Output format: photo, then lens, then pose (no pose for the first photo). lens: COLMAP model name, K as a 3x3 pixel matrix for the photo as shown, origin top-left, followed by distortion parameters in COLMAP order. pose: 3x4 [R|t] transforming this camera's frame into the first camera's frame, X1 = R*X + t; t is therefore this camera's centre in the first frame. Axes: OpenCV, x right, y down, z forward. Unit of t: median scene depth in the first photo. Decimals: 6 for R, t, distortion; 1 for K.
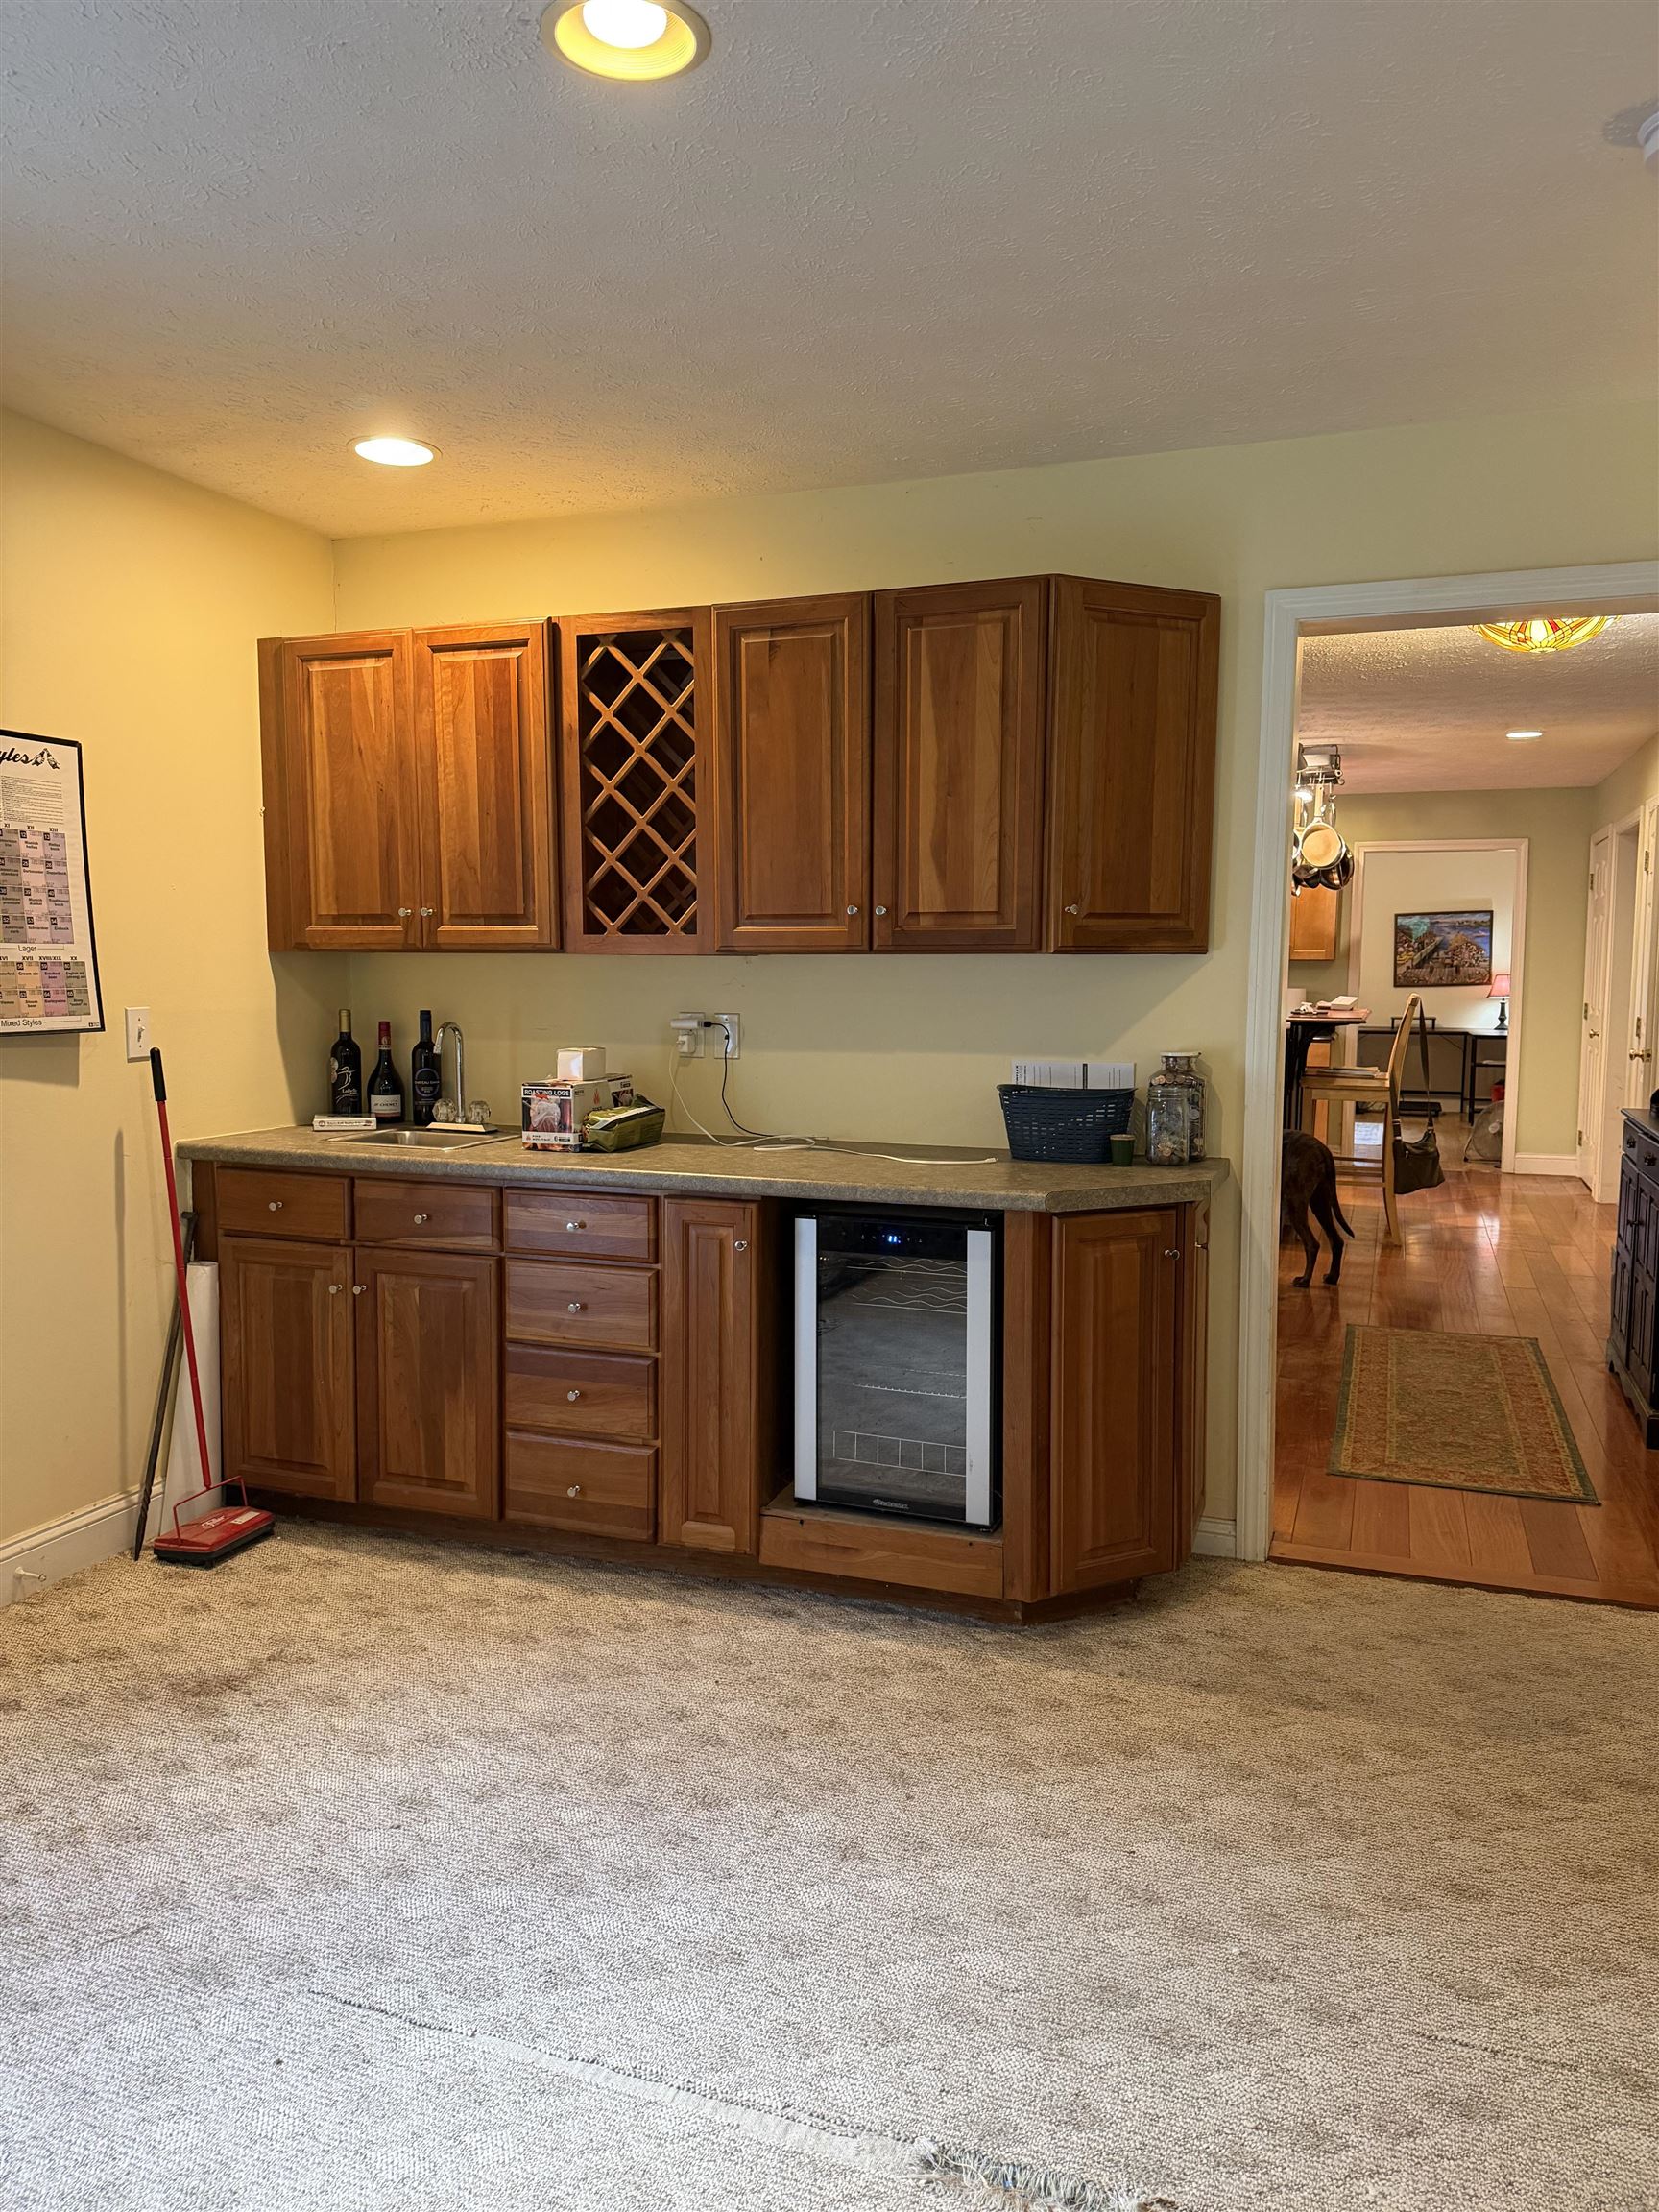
lens RADIAL K [[1535.6, 0, 829.5], [0, 1535.6, 1106.0], [0, 0, 1]] dist [0.172180, -0.283239]
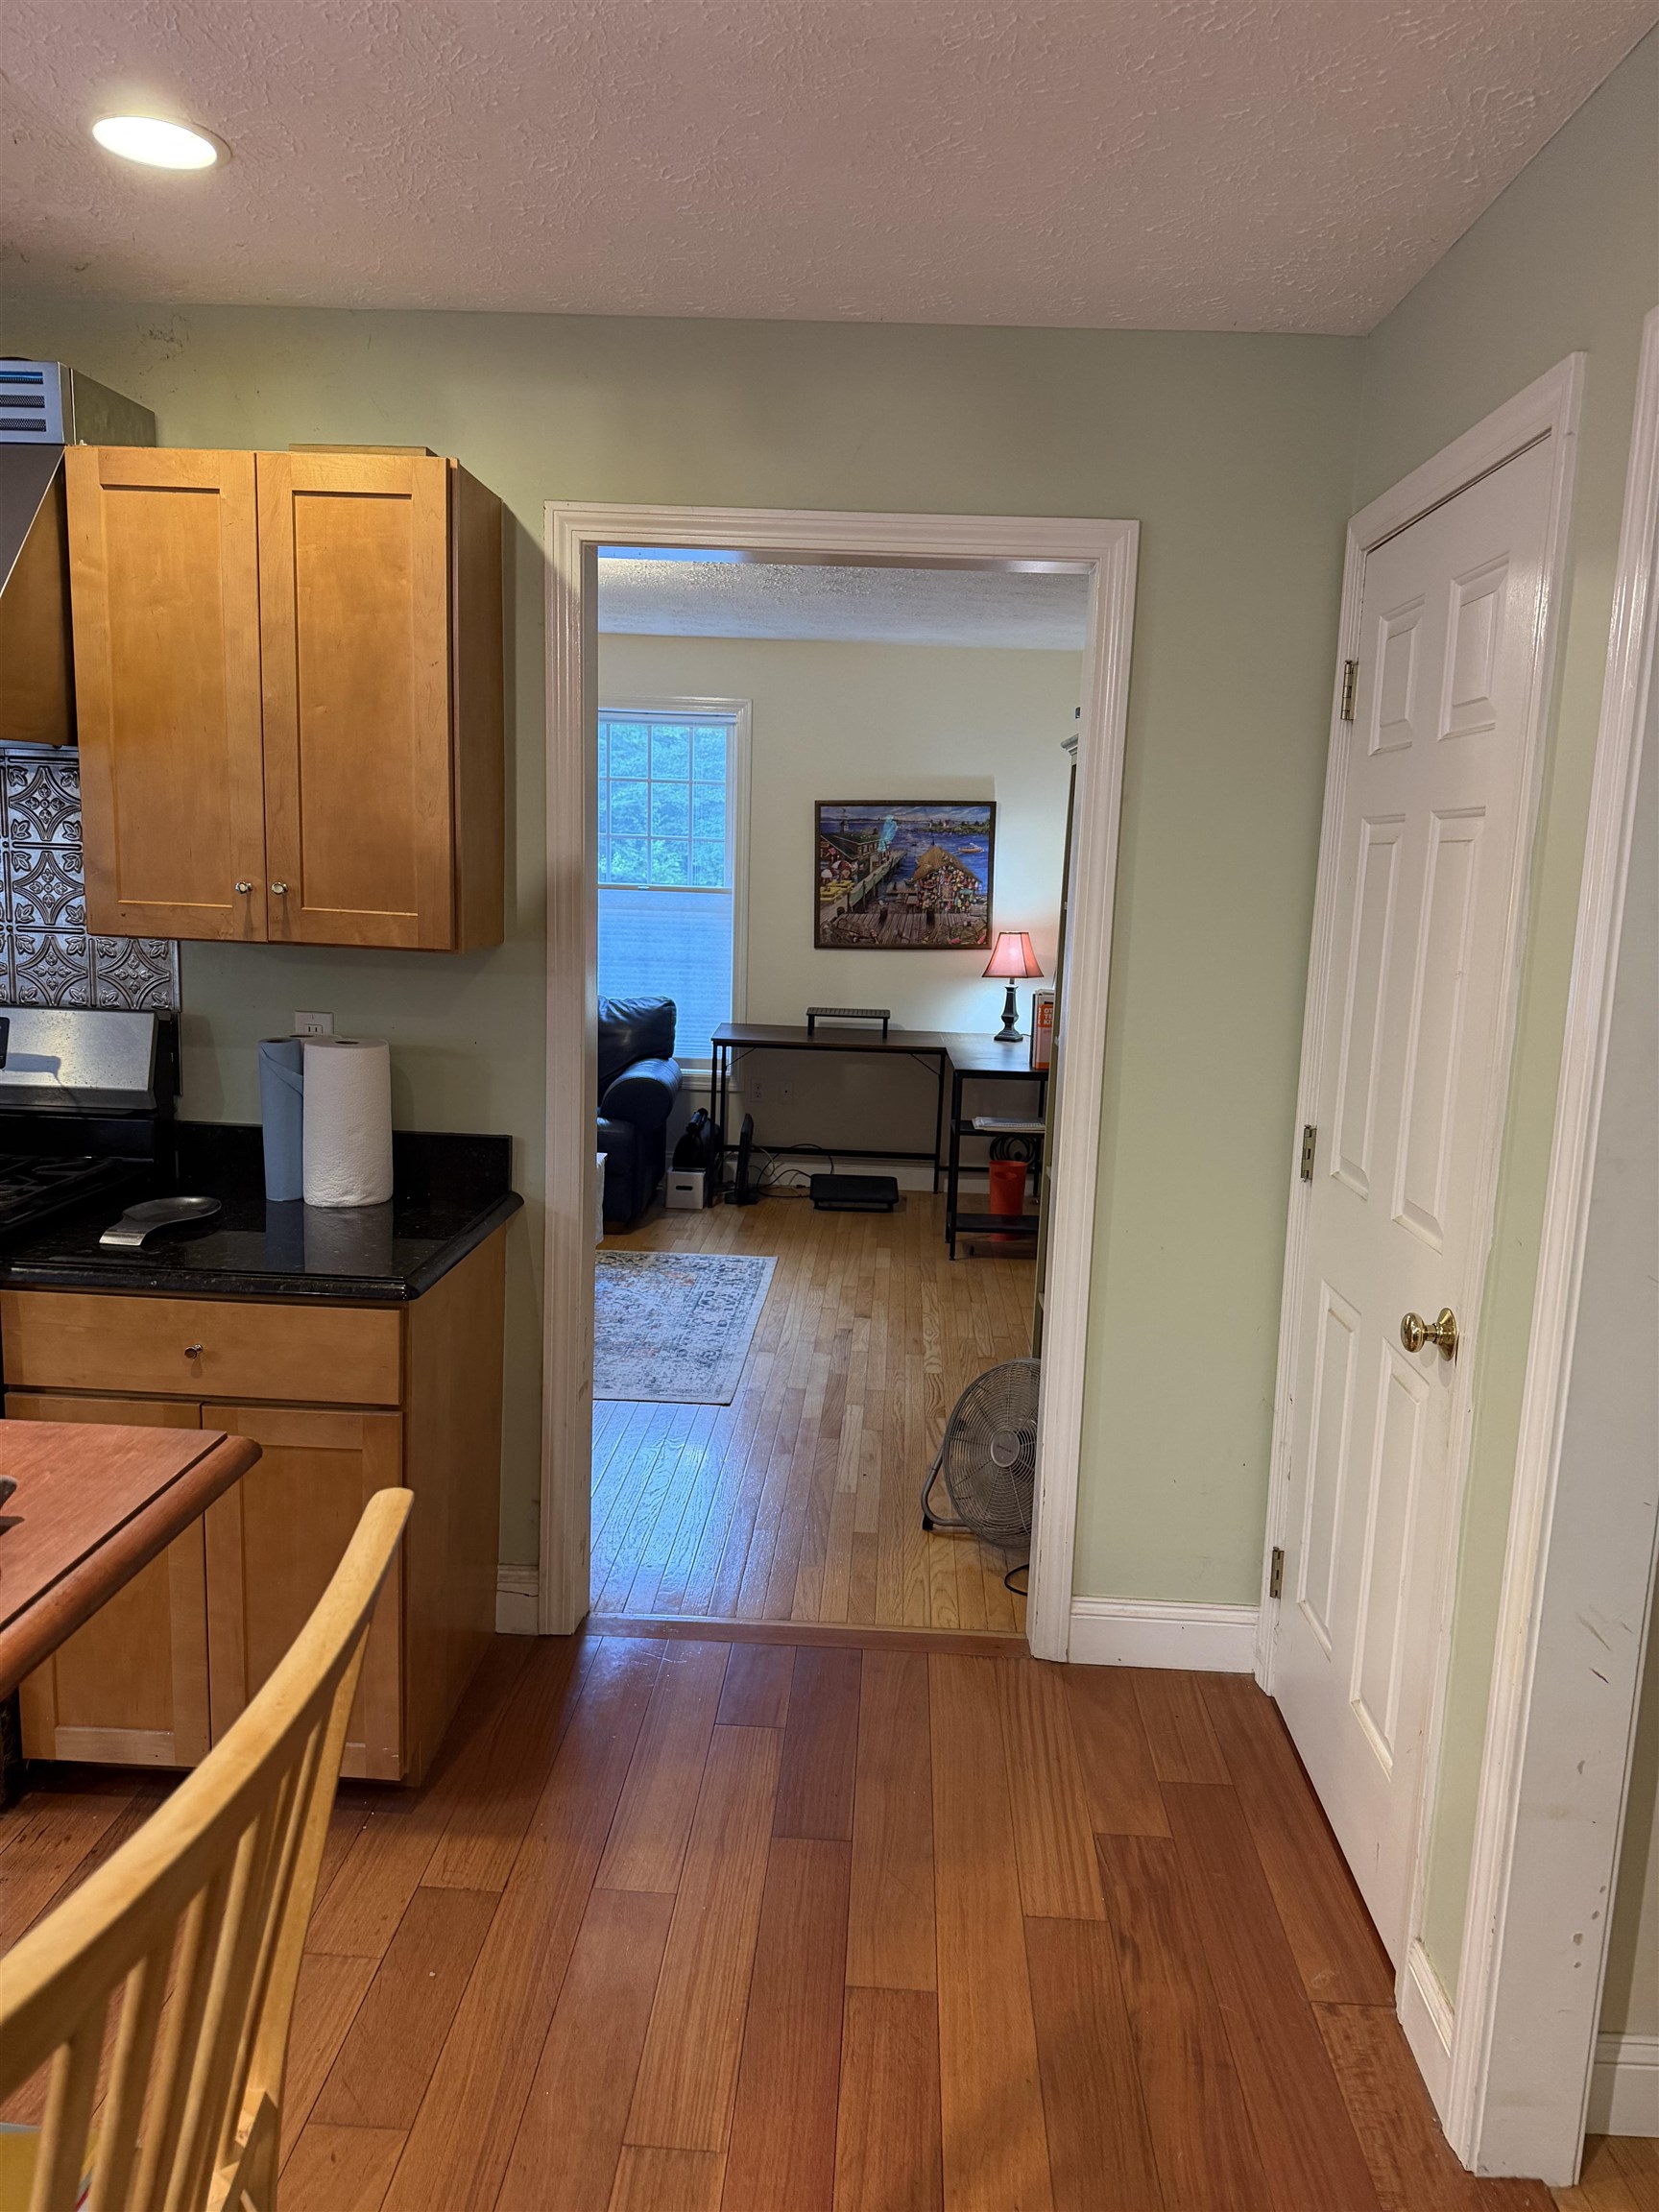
lens RADIAL K [[1535.6, 0, 829.5], [0, 1535.6, 1106.0], [0, 0, 1]] dist [0.172180, -0.283239]
pose [[0.954145, -0.016397, 0.298897, 0.261170], [-0.005614, 0.997343, 0.072632, -0.074106], [-0.299294, -0.070979, 0.951517, 0.631987]]
